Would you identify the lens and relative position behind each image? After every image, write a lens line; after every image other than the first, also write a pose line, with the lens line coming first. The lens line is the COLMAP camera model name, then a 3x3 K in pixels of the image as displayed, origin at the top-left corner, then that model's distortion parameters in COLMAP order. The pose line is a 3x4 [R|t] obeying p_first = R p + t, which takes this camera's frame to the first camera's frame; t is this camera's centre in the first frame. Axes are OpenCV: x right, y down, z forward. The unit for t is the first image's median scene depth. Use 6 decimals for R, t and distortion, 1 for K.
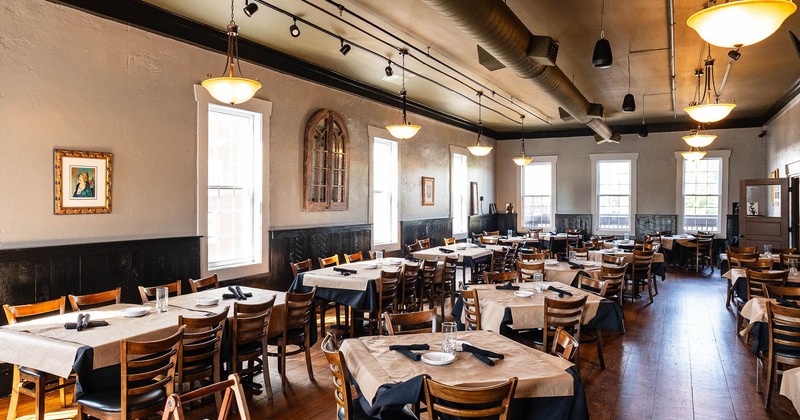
lens RADIAL K [[532.1, 0, 427.4], [0, 532.1, 209.4], [0, 0, 1]] dist [-0.005490, 0.002116]
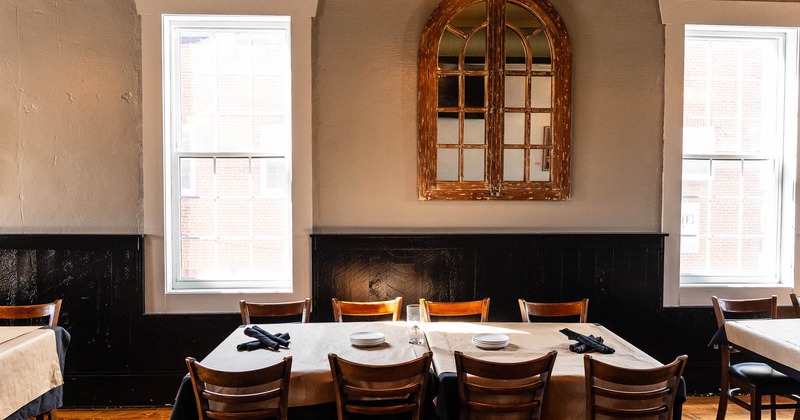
lens RADIAL K [[713.0, 0, 400.0], [0, 713.0, 210.0], [0, 0, 1]] dist [-0.079051, 0.001567]
pose [[0.497543, 0.041273, -0.866457, 0.108180], [-0.017626, 0.999142, 0.037473, -0.003656], [0.867260, -0.003372, 0.497844, 0.217388]]
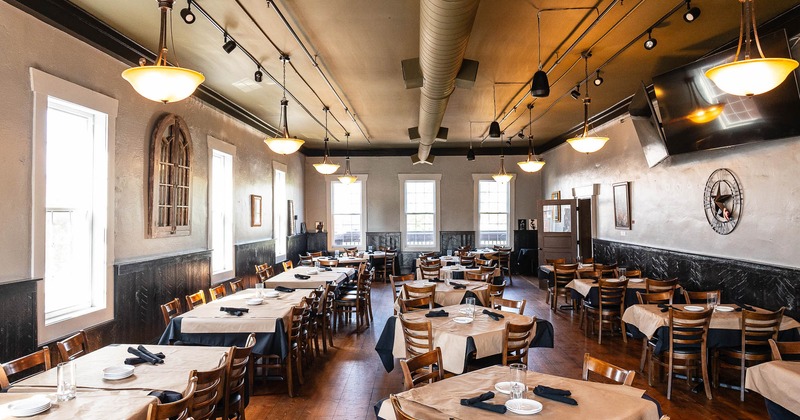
lens RADIAL K [[532.1, 0, 427.4], [0, 532.1, 209.4], [0, 0, 1]] dist [-0.005490, 0.002116]
pose [[0.899450, -0.001613, 0.437020, -0.193939], [0.014770, 0.999534, -0.026708, -0.012020], [-0.436773, 0.030478, 0.899055, 0.090704]]
